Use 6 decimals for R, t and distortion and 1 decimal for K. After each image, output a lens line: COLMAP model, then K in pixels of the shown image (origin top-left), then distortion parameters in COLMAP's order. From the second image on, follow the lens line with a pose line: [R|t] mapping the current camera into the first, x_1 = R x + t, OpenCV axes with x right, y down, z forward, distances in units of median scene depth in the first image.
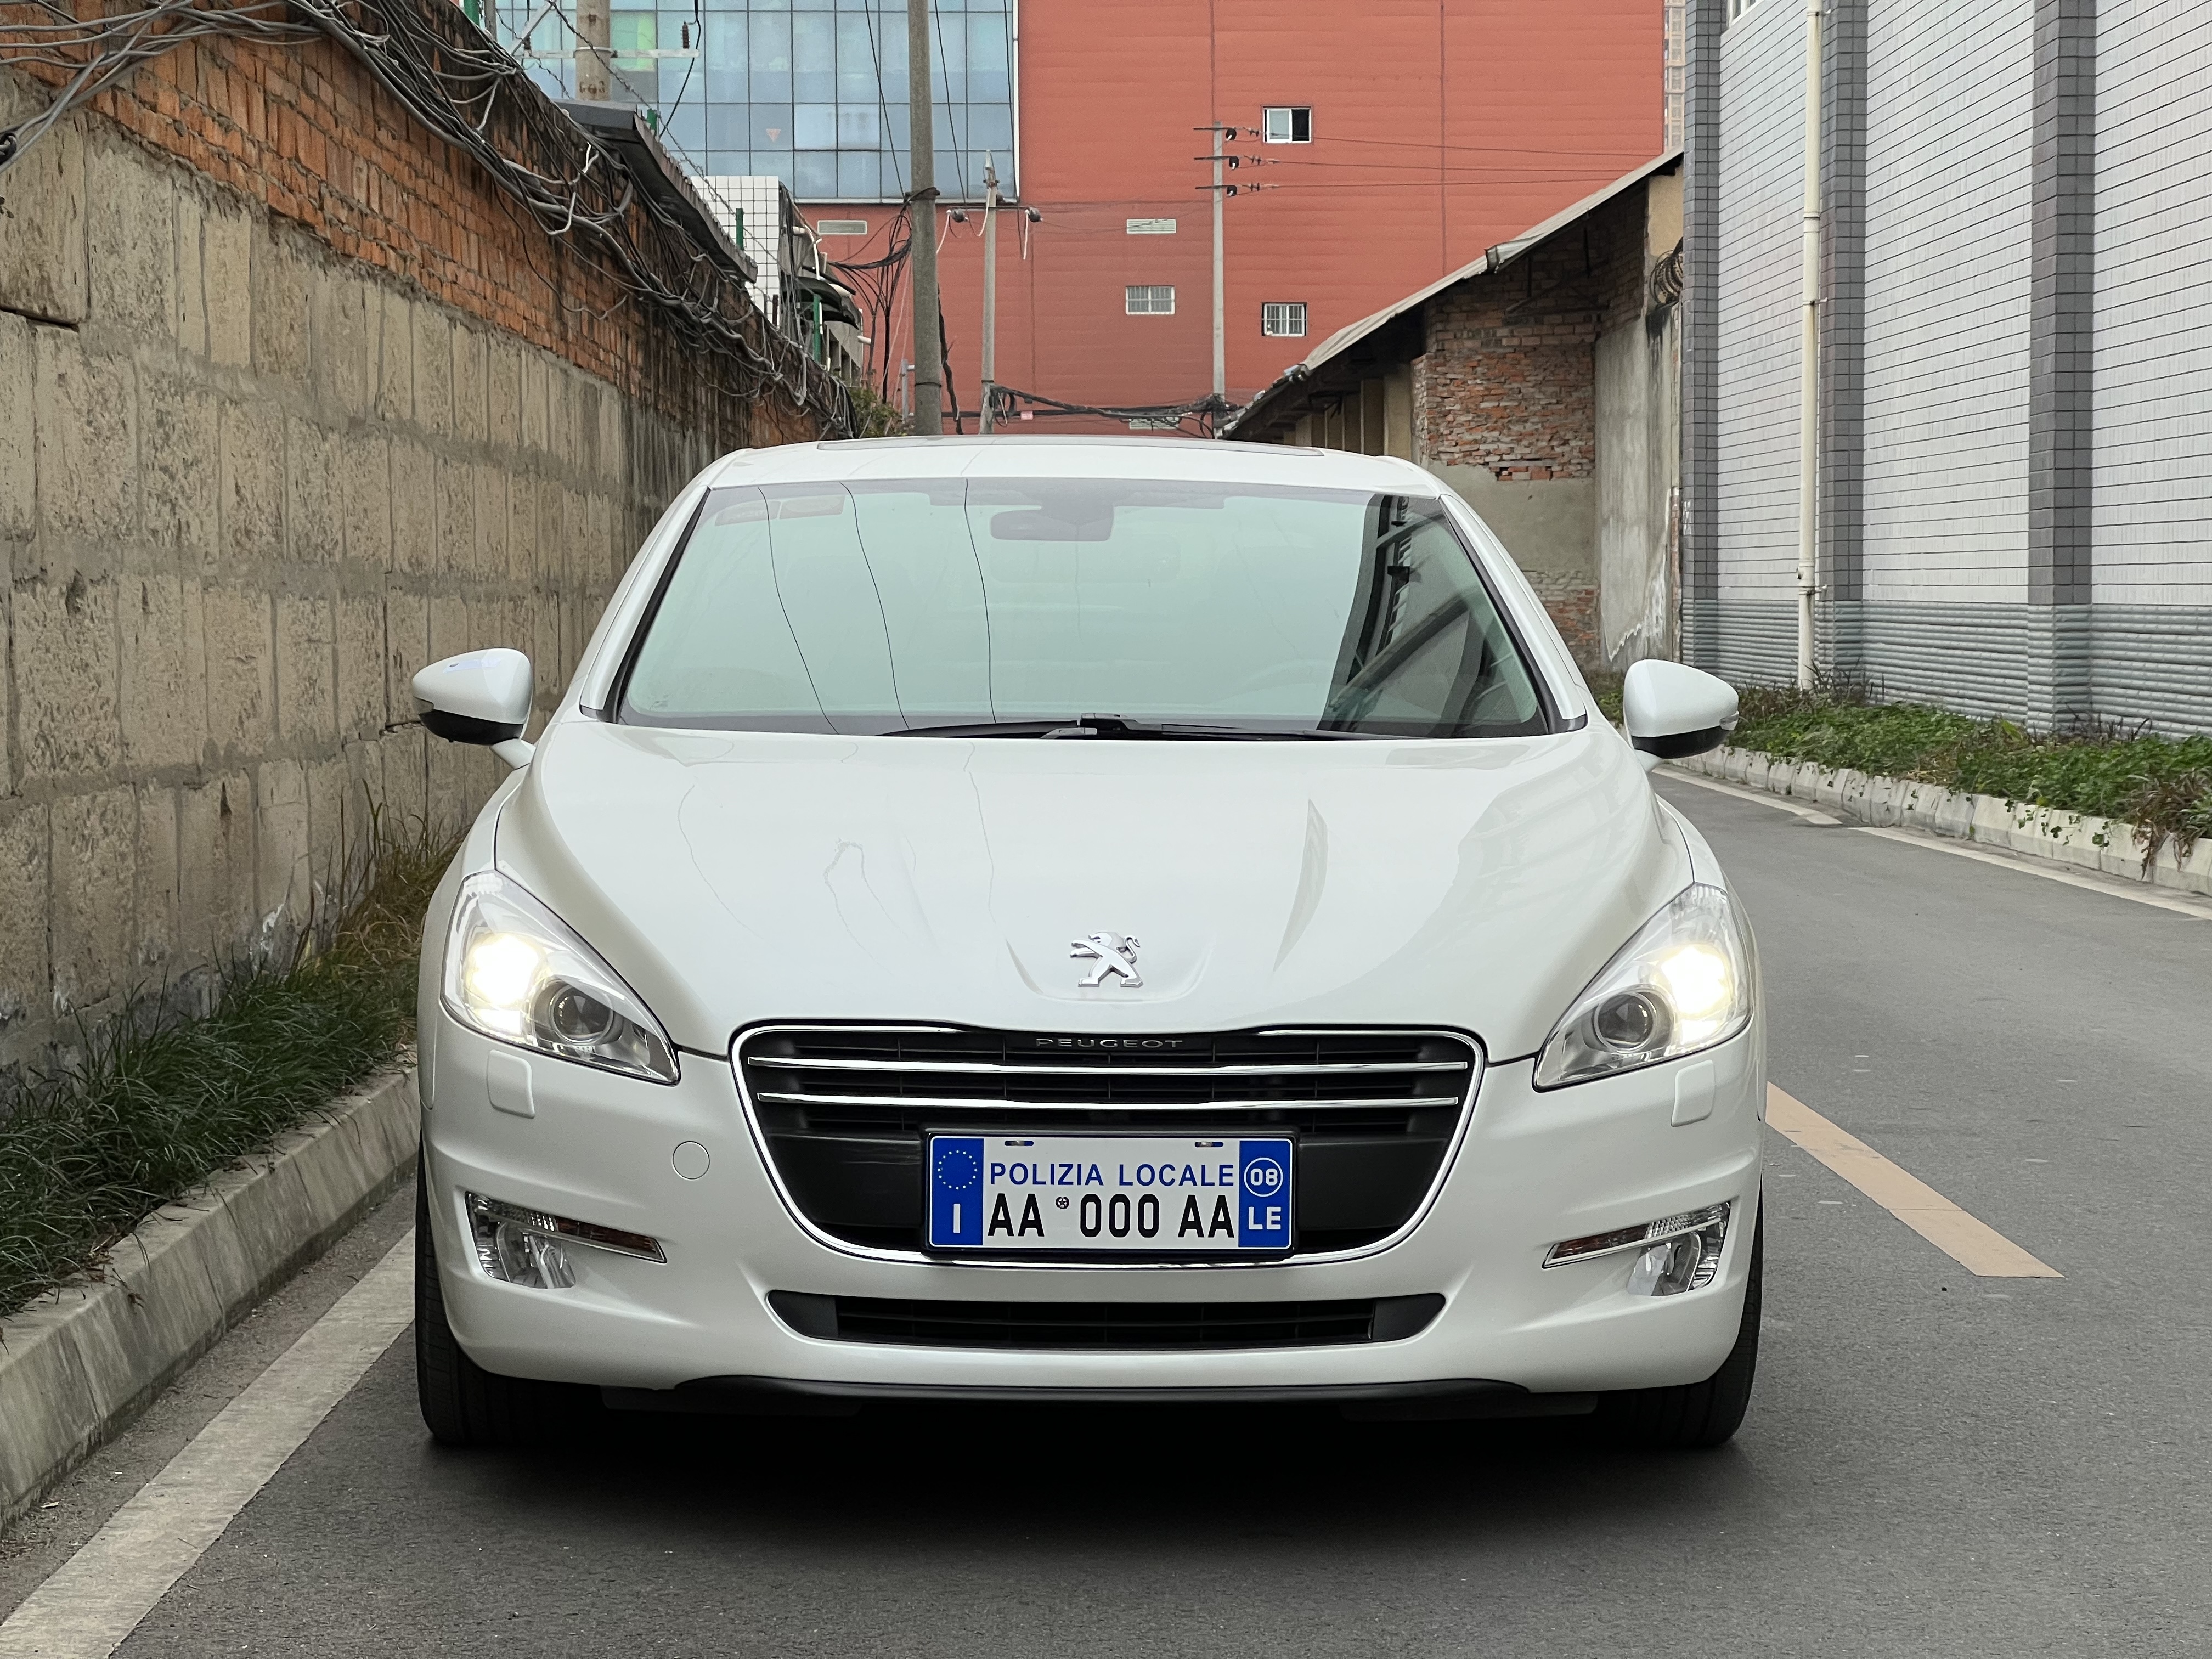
lens RADIAL K [[4948.7, 0, 1106.0], [0, 4948.7, 829.5], [0, 0, 1]] dist [-0.009778, 13.642178]
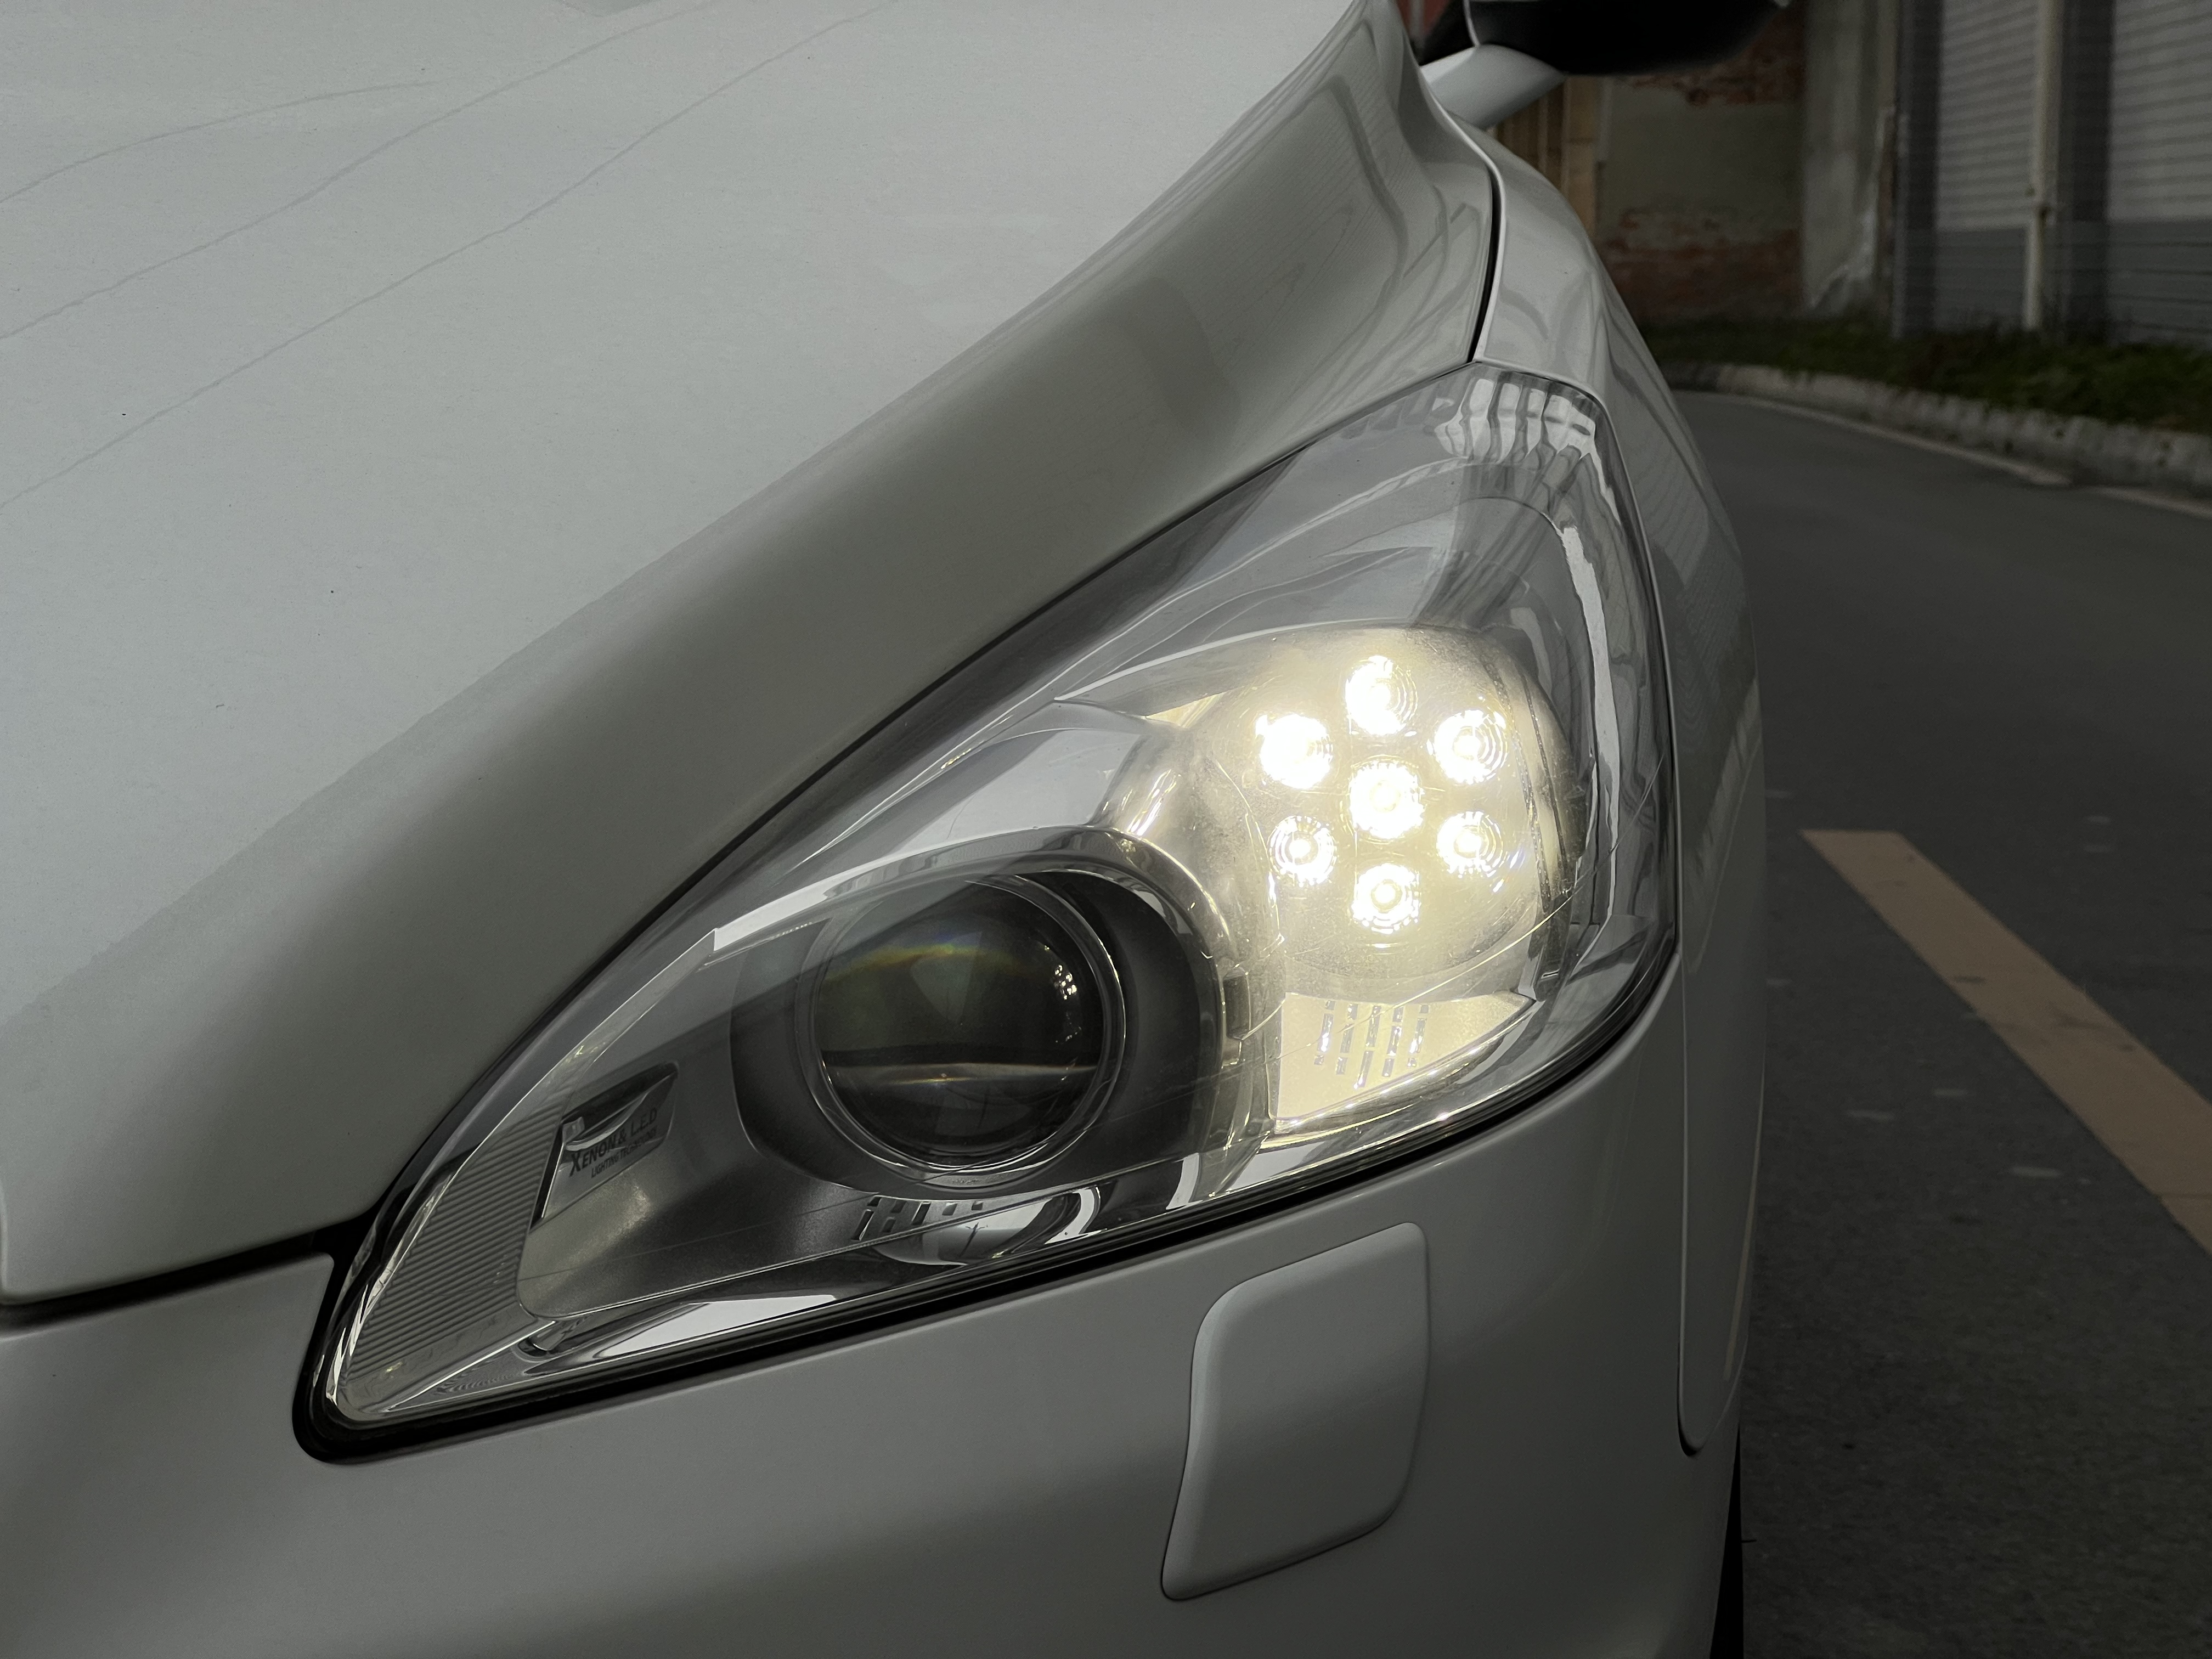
lens RADIAL K [[4864.8, 0, 1106.0], [0, 4864.8, 829.5], [0, 0, 1]] dist [-0.013561, 2.597093]
pose [[0.998744, 0.019493, -0.046147, 0.025753], [-0.016429, 0.997693, 0.065866, 0.004160], [0.047324, -0.065026, 0.996761, 0.177145]]
